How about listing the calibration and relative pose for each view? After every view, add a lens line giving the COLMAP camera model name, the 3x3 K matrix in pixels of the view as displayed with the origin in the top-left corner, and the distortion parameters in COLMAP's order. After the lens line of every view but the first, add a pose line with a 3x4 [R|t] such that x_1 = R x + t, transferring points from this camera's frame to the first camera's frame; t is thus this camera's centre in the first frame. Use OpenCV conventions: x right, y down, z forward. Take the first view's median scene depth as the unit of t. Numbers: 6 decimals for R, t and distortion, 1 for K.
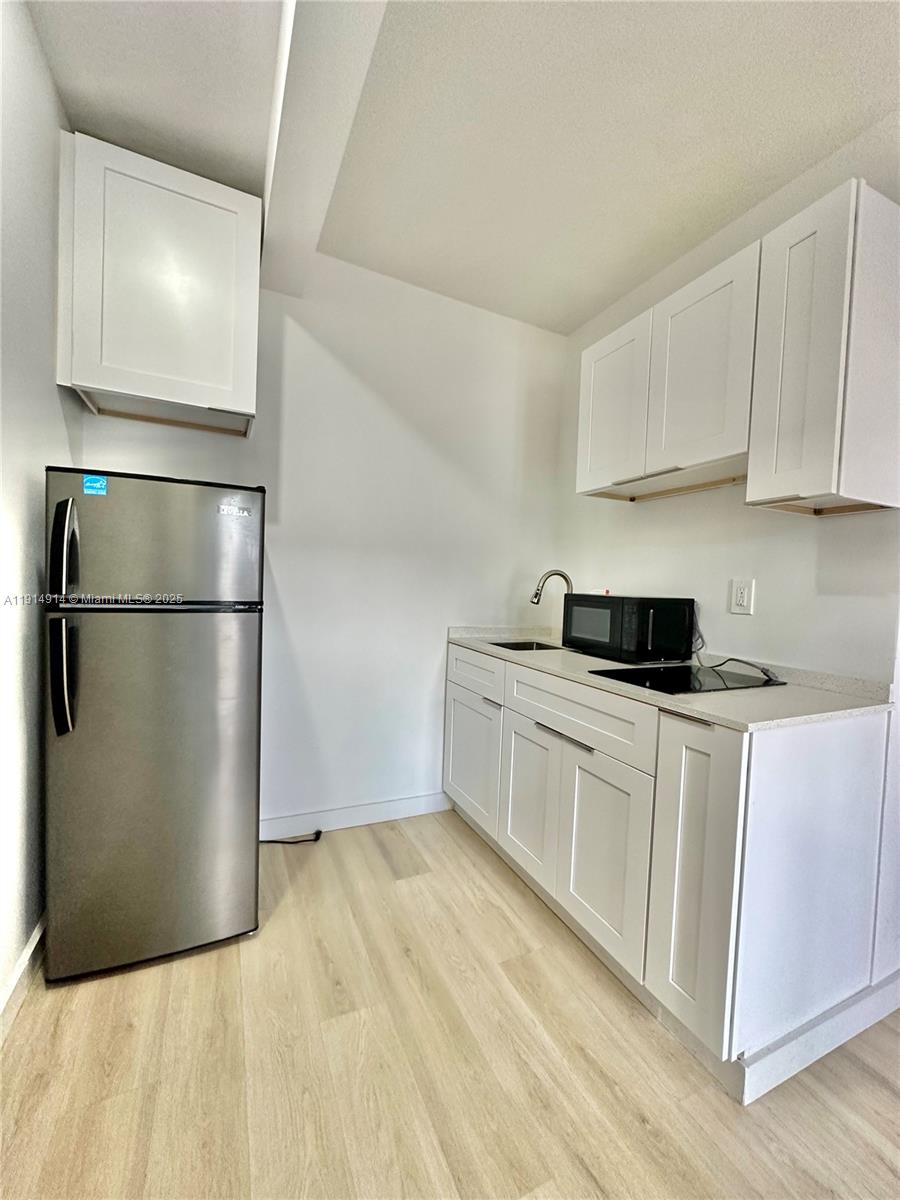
lens RADIAL K [[477.5, 0, 450.3], [0, 477.5, 601.9], [0, 0, 1]] dist [-0.001011, 0.000228]
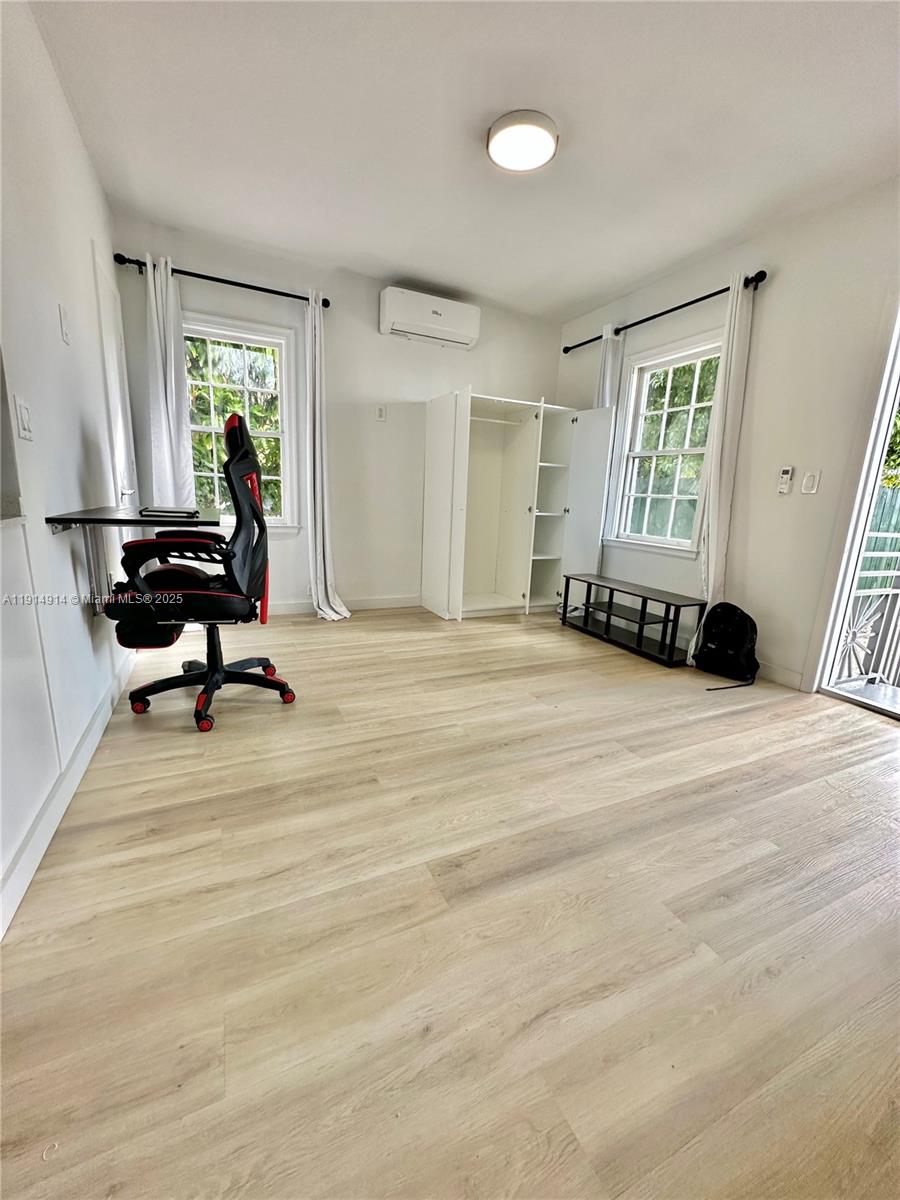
lens RADIAL K [[479.9, 0, 450.6], [0, 479.9, 600.9], [0, 0, 1]] dist [-0.003080, 0.000338]
pose [[0.001638, -0.256471, 0.966550, -0.081931], [-0.009522, 0.966504, 0.256475, 0.086317], [-0.999953, -0.009623, -0.000859, 0.065004]]
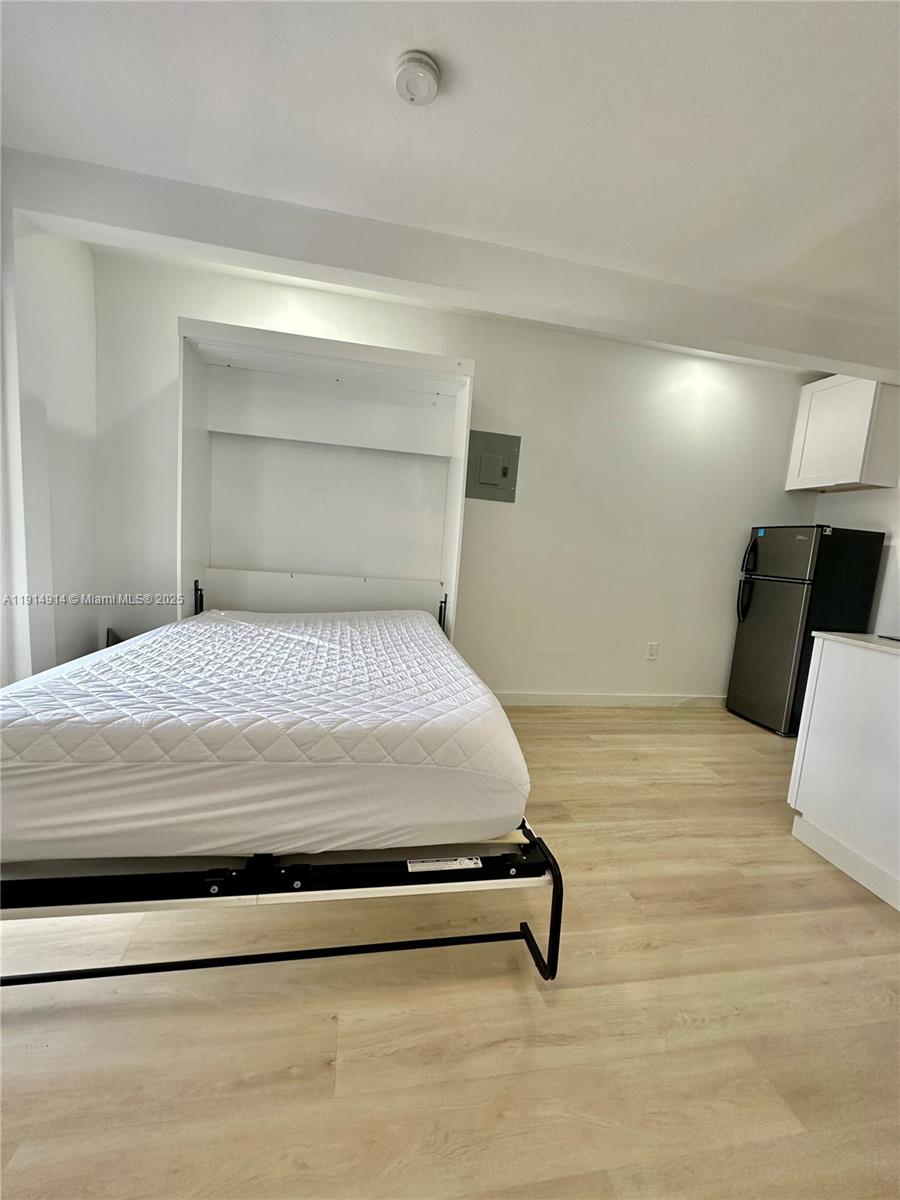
lens RADIAL K [[480.4, 0, 453.7], [0, 480.4, 601.6], [0, 0, 1]] dist [-0.005366, 0.000031]
pose [[-0.244784, 0.058172, -0.967831, 1.717330], [-0.122039, 0.988411, 0.090275, 0.082635], [0.961867, 0.140211, -0.234848, 0.013618]]
